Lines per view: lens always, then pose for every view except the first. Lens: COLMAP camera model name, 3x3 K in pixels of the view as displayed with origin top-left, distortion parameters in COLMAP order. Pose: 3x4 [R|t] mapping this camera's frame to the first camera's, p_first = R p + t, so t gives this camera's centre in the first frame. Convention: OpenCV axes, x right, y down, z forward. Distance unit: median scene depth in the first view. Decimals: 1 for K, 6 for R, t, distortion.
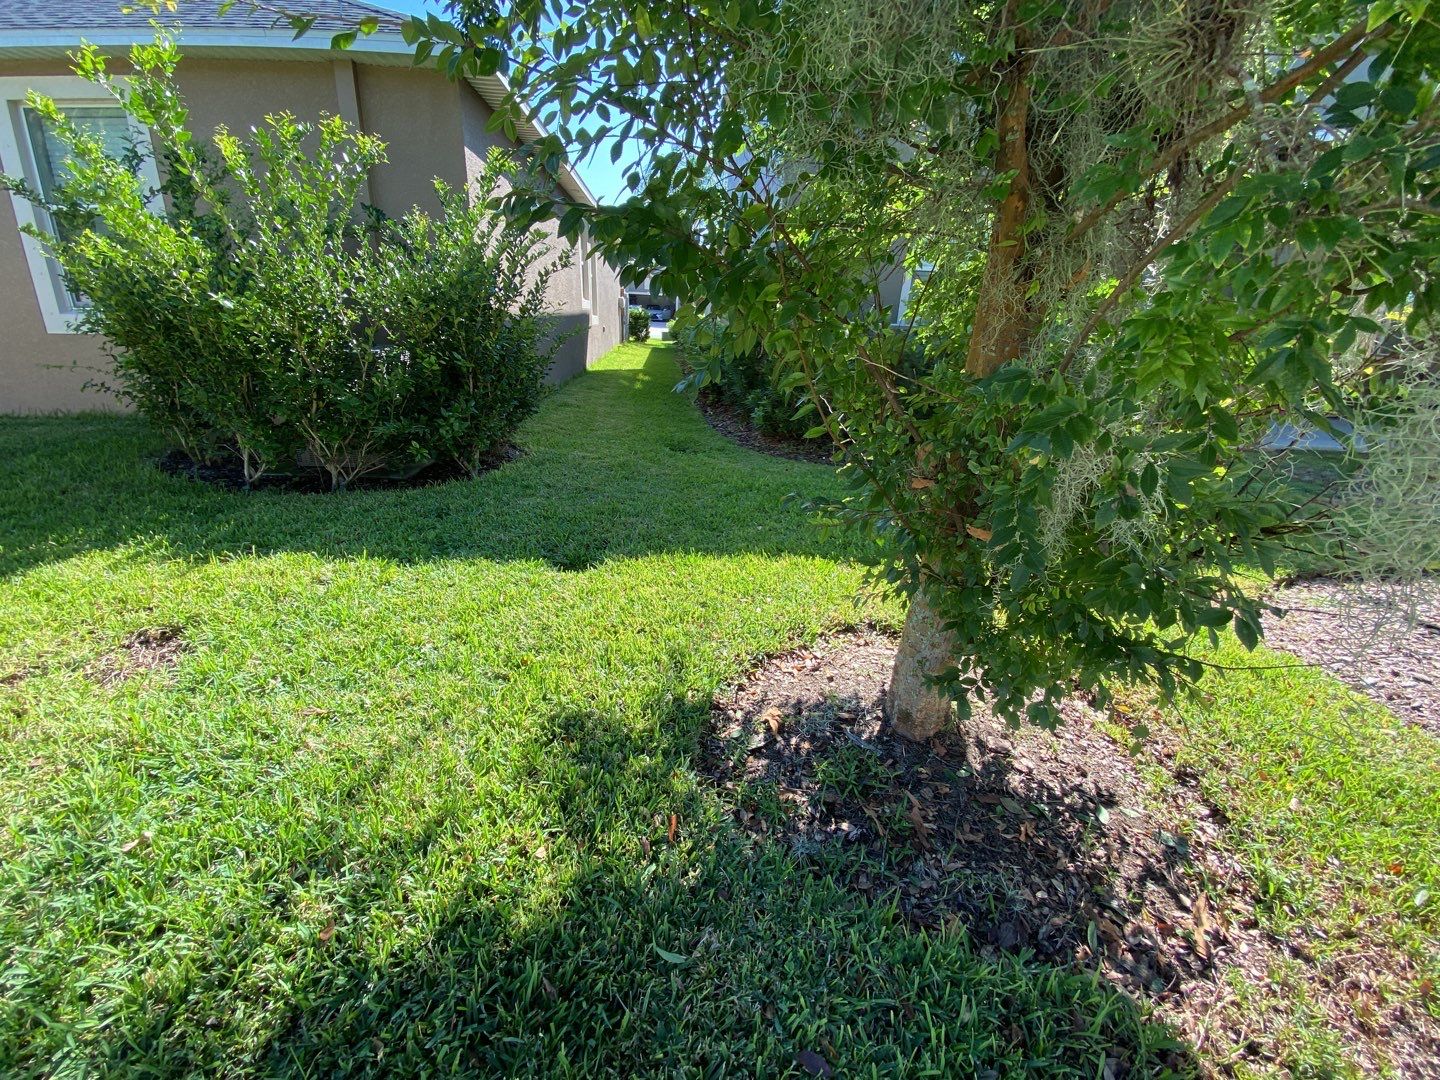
lens RADIAL K [[593.1, 0, 717.7], [0, 593.1, 541.4], [0, 0, 1]] dist [0.001316, -0.008403]
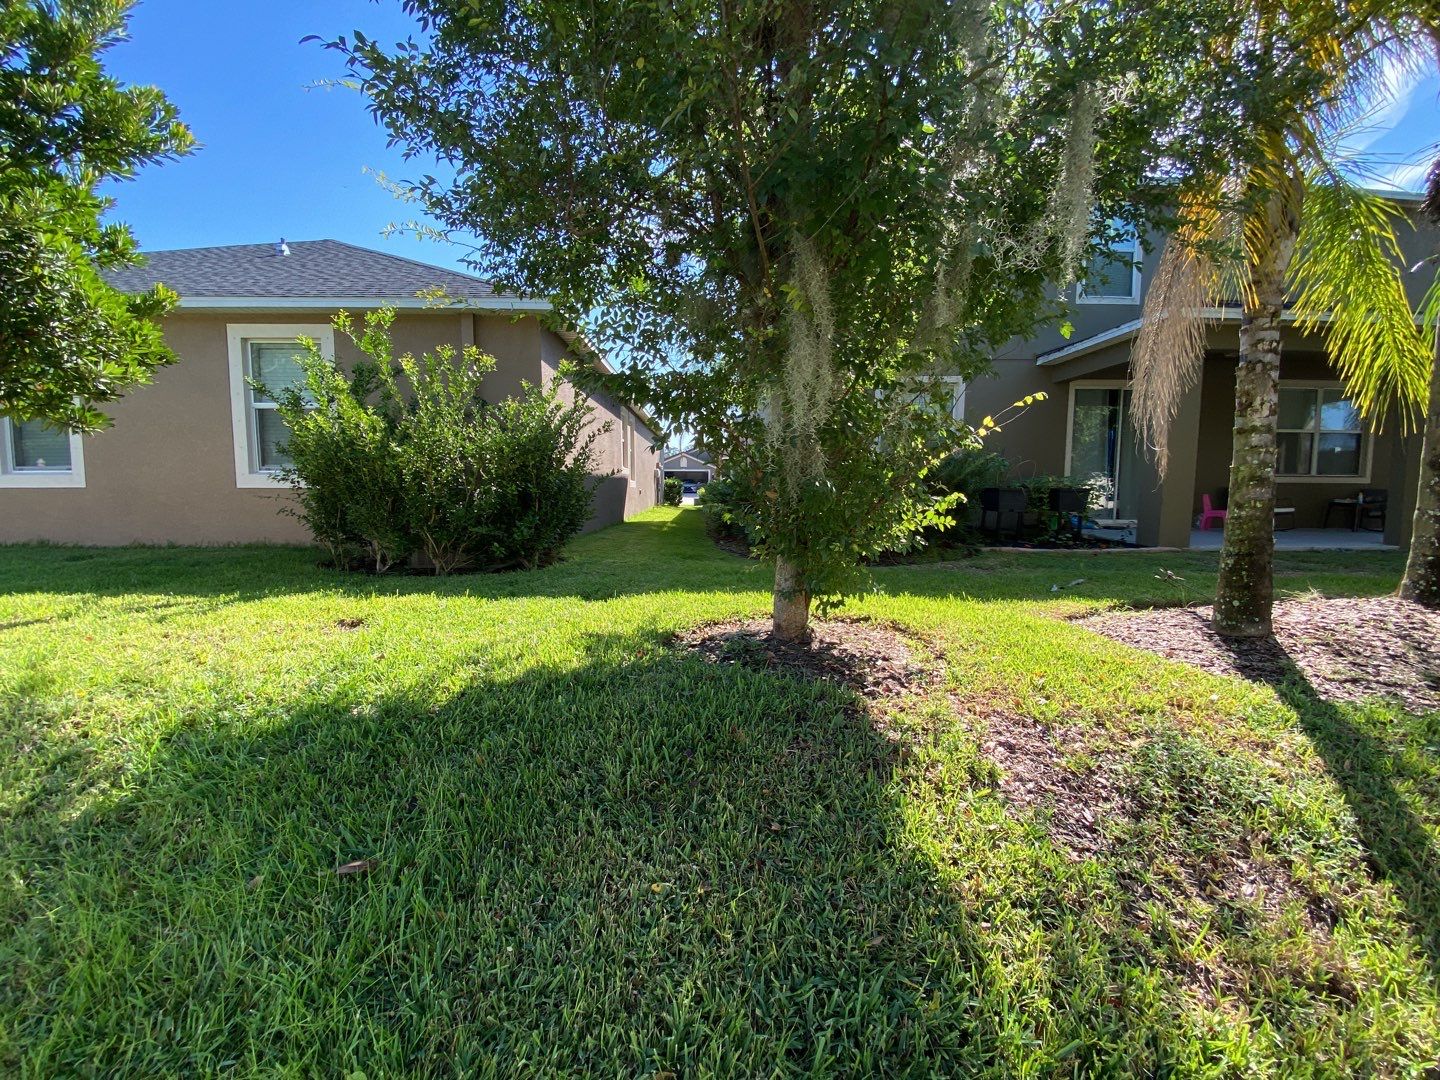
lens RADIAL K [[582.1, 0, 720.6], [0, 582.1, 538.2], [0, 0, 1]] dist [0.026455, -0.022857]
pose [[0.998047, -0.033460, -0.052753, 0.109054], [0.017525, 0.960514, -0.277678, 0.232854], [0.059961, 0.276211, 0.959225, -0.338045]]
